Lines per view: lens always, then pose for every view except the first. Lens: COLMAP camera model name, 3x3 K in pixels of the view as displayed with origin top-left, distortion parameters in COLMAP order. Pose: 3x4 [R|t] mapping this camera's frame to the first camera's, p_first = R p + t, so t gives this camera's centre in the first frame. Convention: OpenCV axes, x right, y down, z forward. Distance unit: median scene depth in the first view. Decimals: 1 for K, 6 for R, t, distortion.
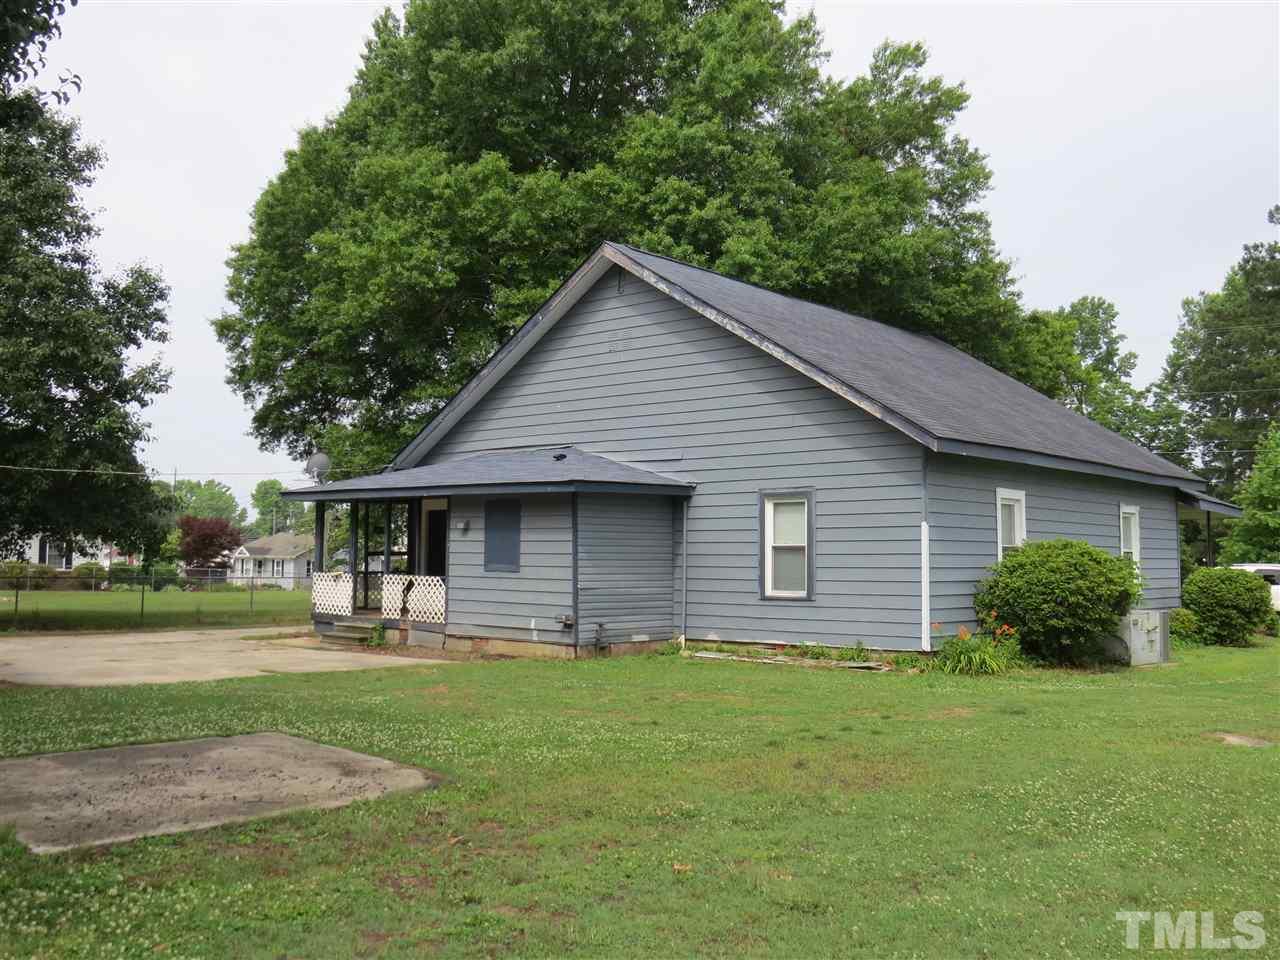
lens RADIAL K [[1207.9, 0, 640.0], [0, 1207.9, 480.0], [0, 0, 1]] dist [-0.001179, -0.001192]
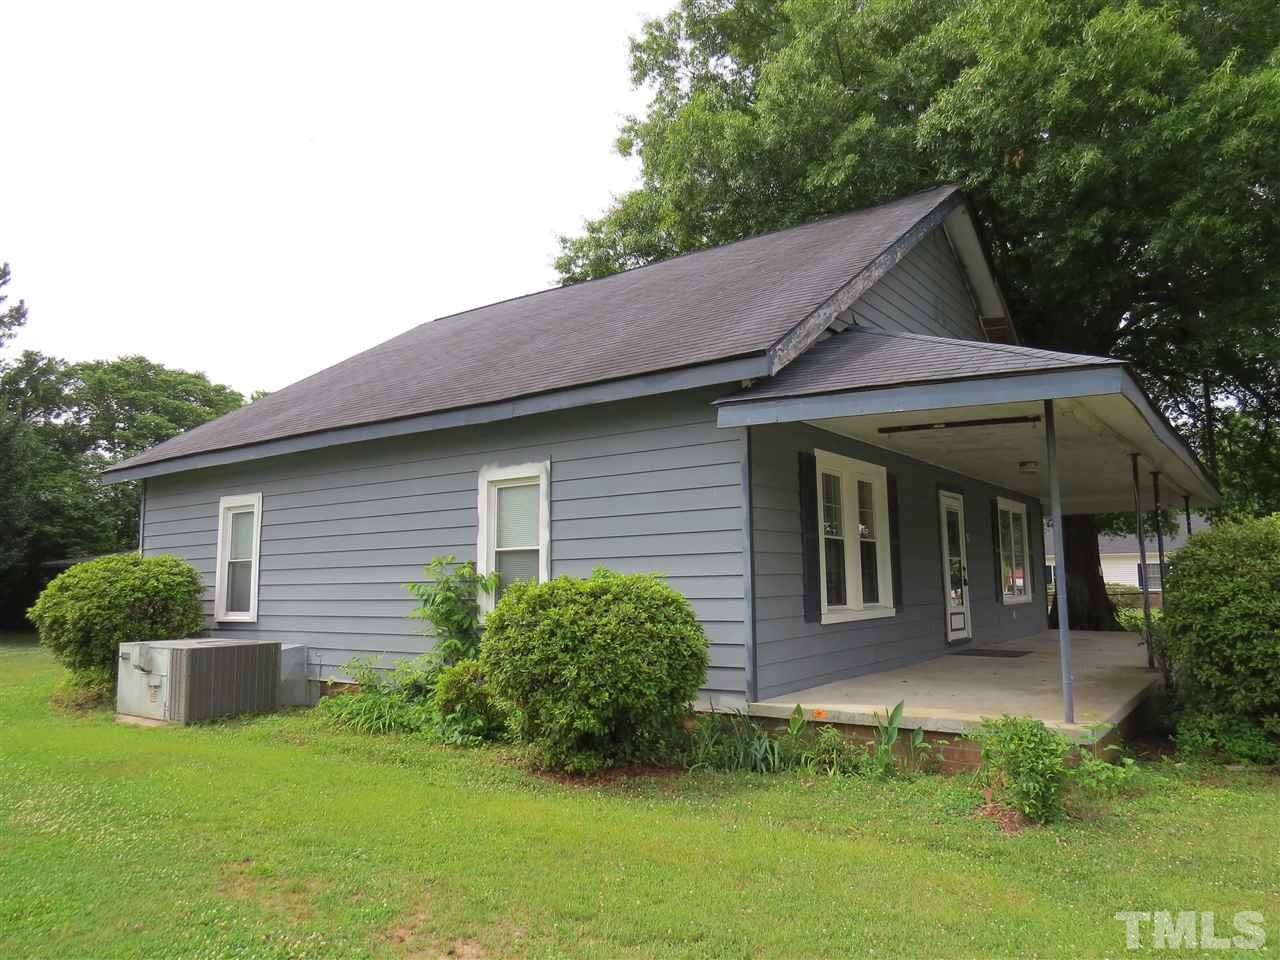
lens RADIAL K [[901.1, 0, 644.1], [0, 901.1, 482.3], [0, 0, 1]] dist [0.004965, 0.002089]
pose [[0.099665, -0.126509, -0.986946, 0.965021], [0.078717, 0.989778, -0.118922, 0.097598], [0.991902, -0.065837, 0.108604, 1.195989]]
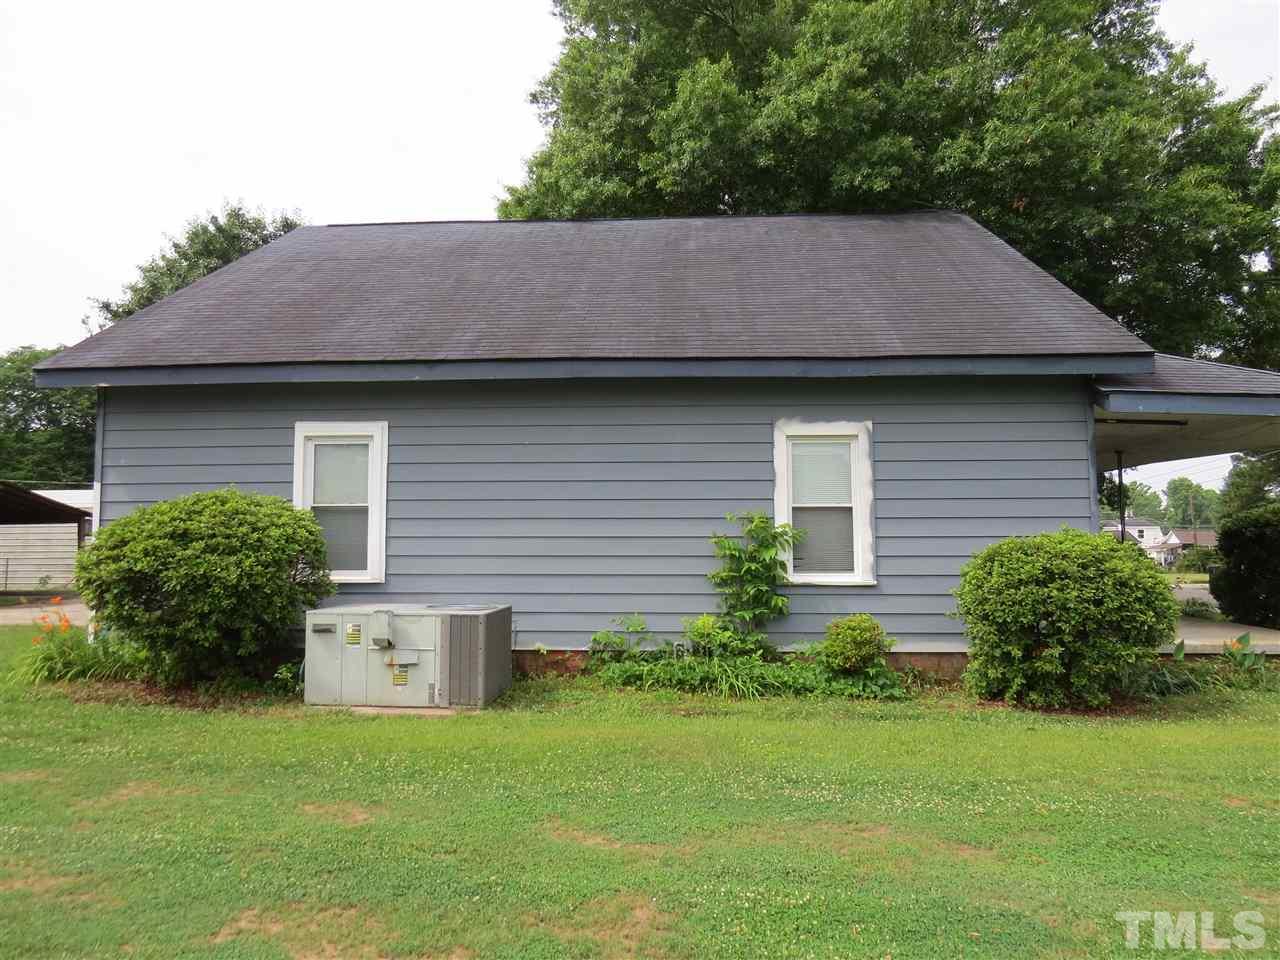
lens RADIAL K [[908.7, 0, 645.5], [0, 908.7, 458.2], [0, 0, 1]] dist [-0.022018, 0.005017]
pose [[0.609463, -0.083300, -0.788426, 0.803660], [0.058336, 0.996481, -0.060187, 0.068363], [0.790665, -0.009312, 0.612178, 0.804290]]
